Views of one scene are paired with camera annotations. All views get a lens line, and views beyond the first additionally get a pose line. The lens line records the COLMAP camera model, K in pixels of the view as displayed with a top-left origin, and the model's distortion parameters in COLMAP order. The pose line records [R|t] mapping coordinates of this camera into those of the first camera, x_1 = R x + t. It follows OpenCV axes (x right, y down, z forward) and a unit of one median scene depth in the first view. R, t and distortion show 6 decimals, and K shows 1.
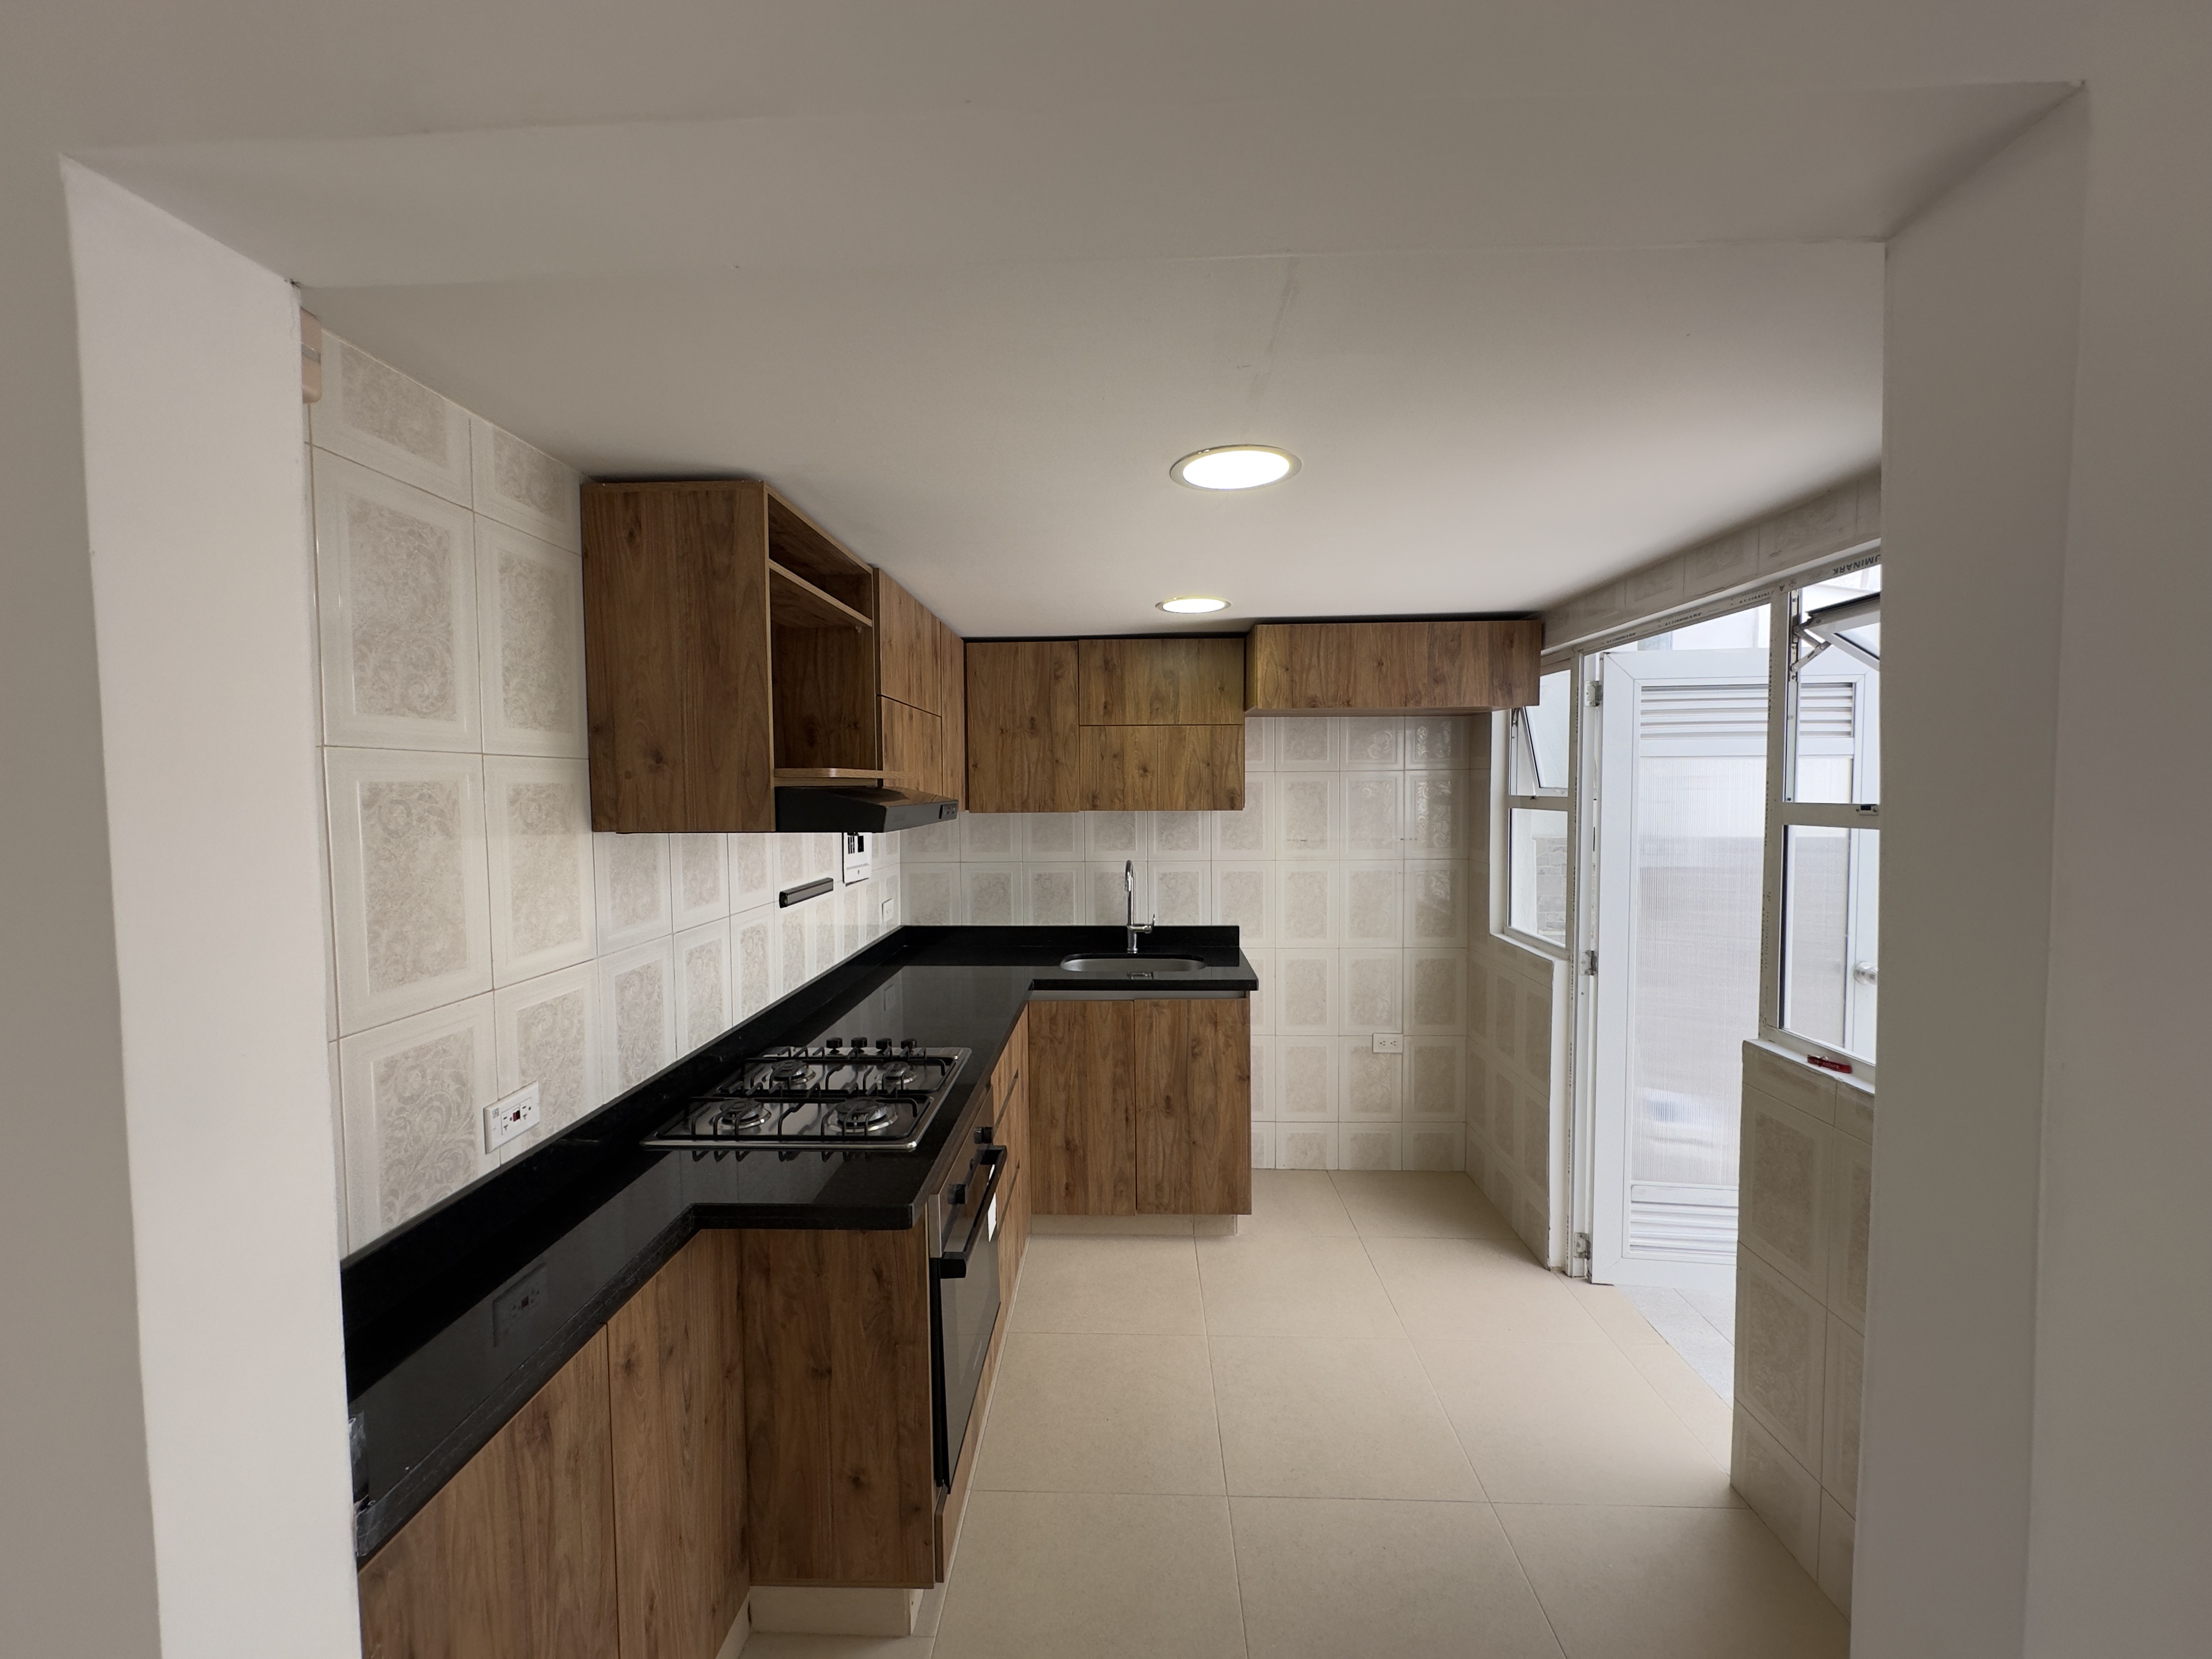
lens RADIAL K [[876.6, 0, 1106.0], [0, 876.6, 829.5], [0, 0, 1]] dist [-0.000938, 0.000677]
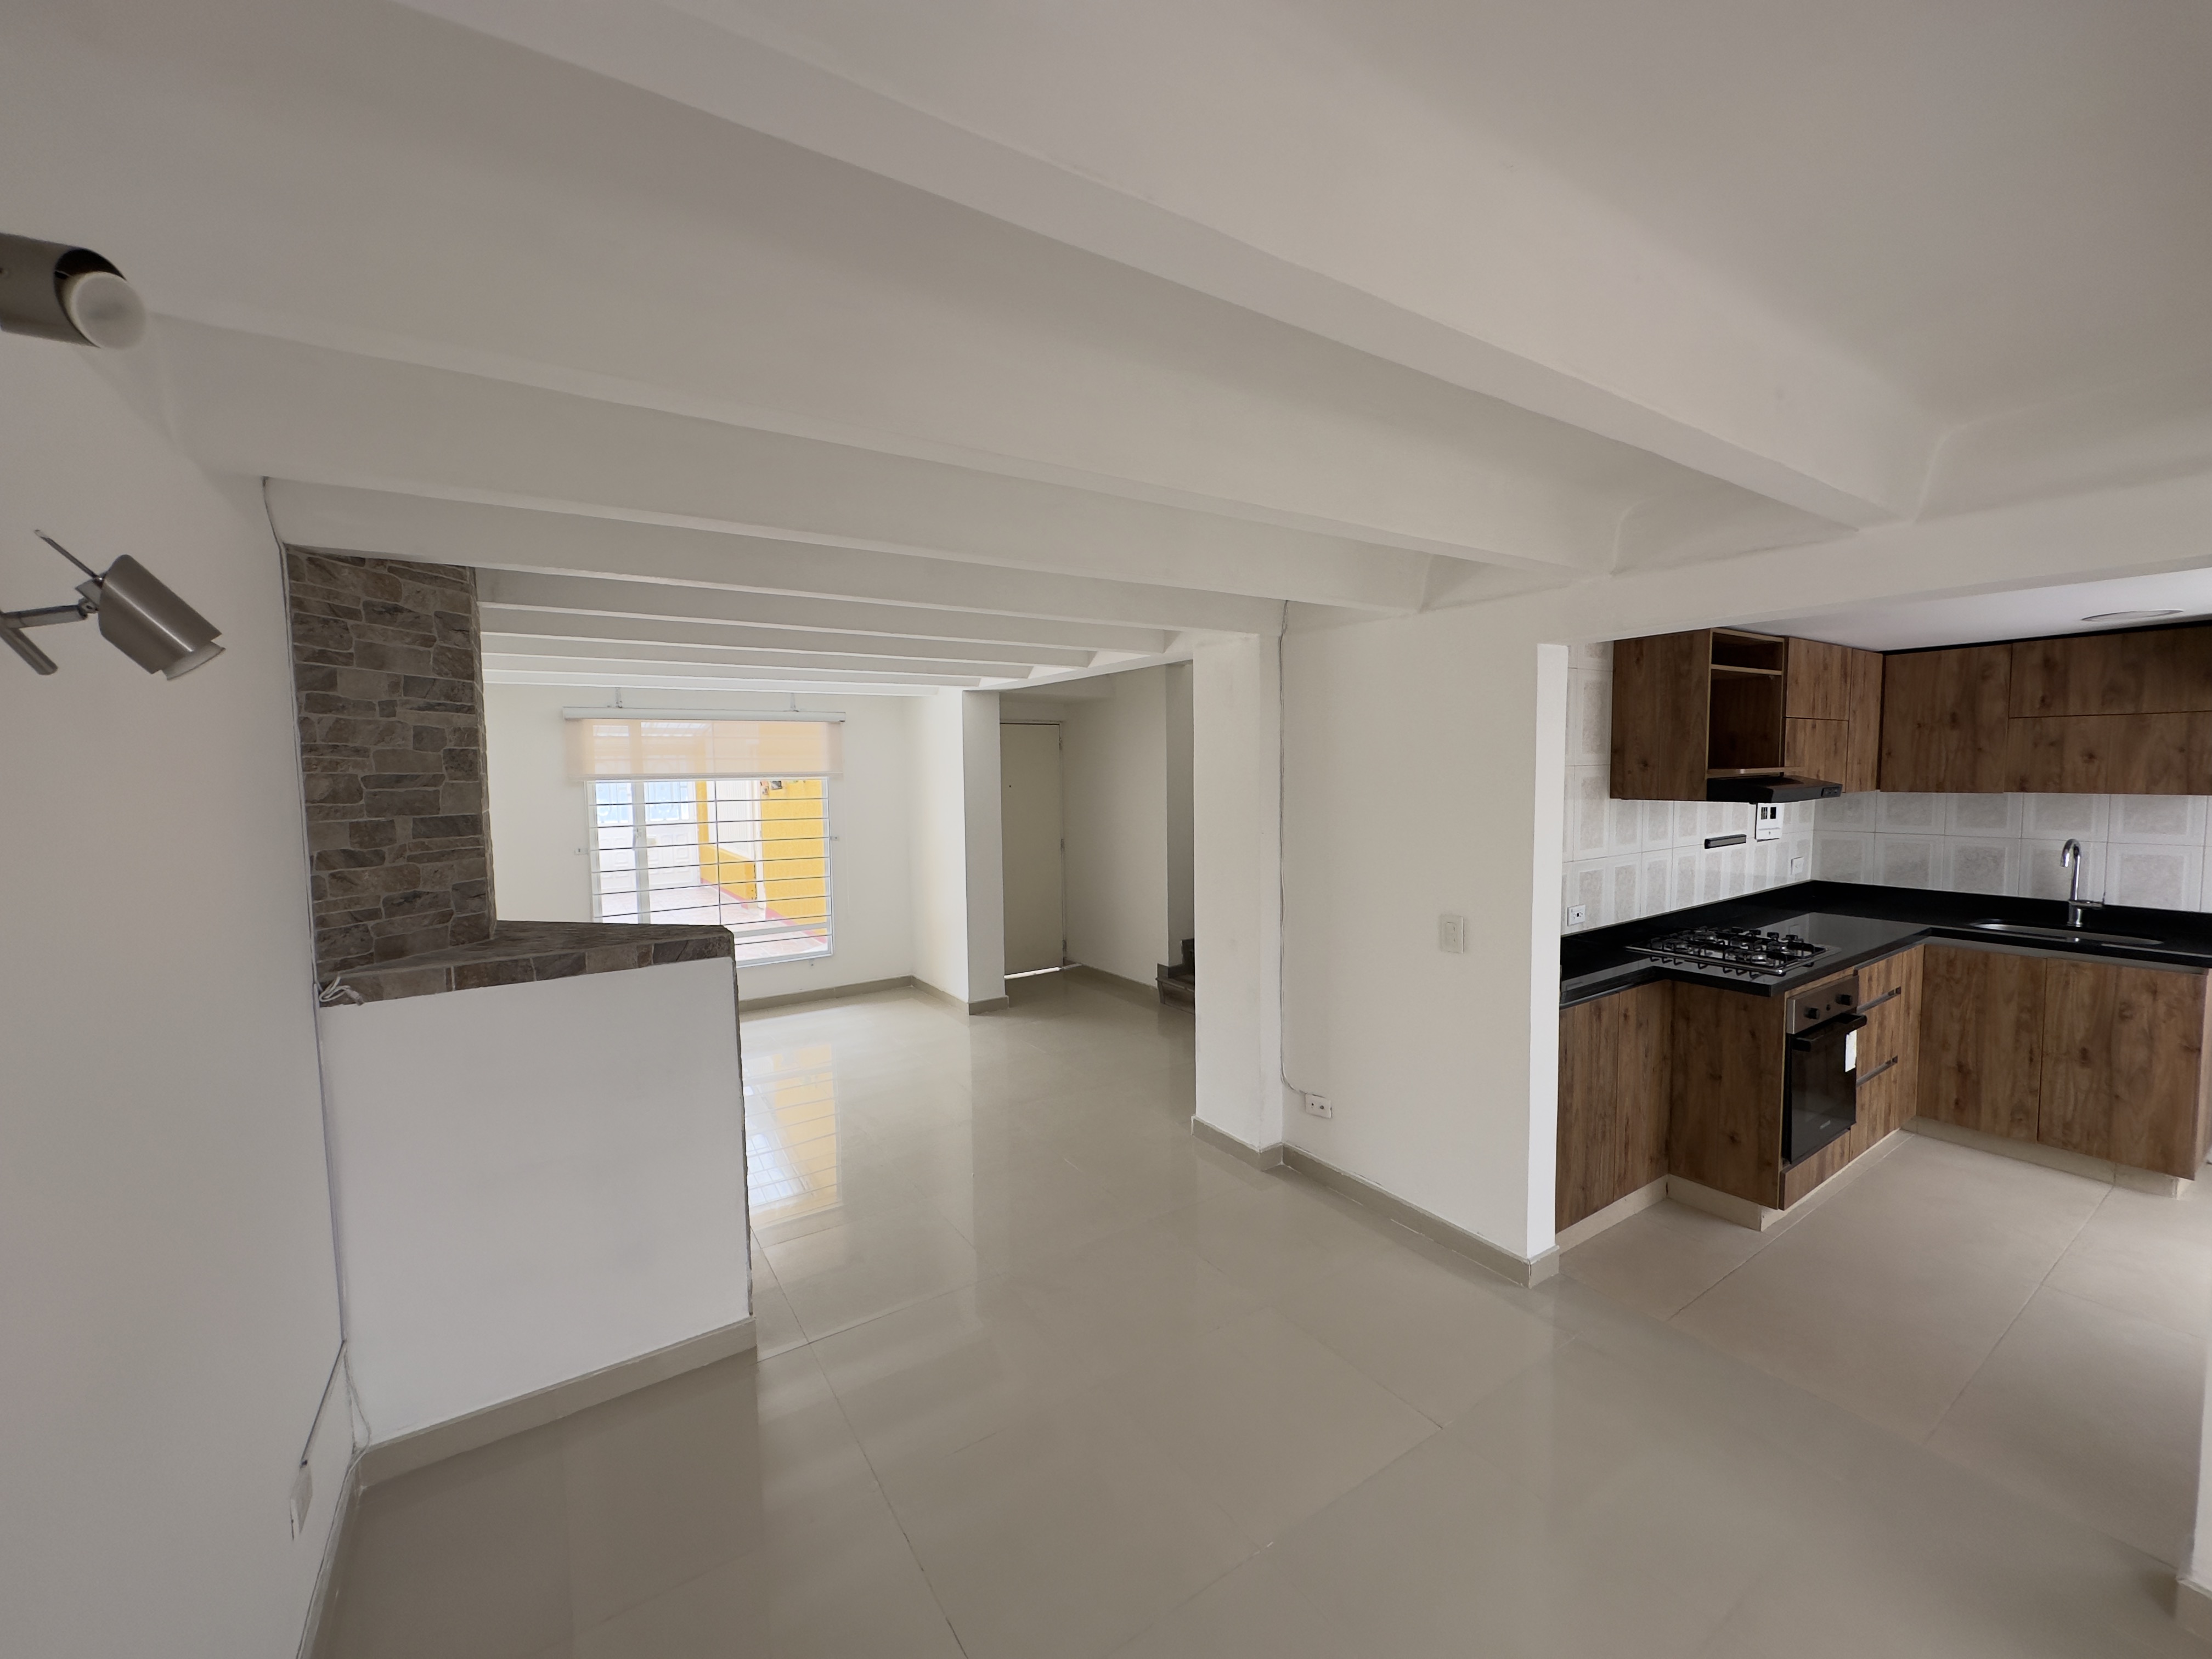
lens RADIAL K [[876.6, 0, 1106.0], [0, 876.6, 829.5], [0, 0, 1]] dist [-0.000938, 0.000677]
pose [[0.578626, 0.057908, -0.813535, 0.243193], [-0.028202, 0.998300, 0.051001, 0.002188], [0.815105, -0.006567, 0.579275, -0.672983]]
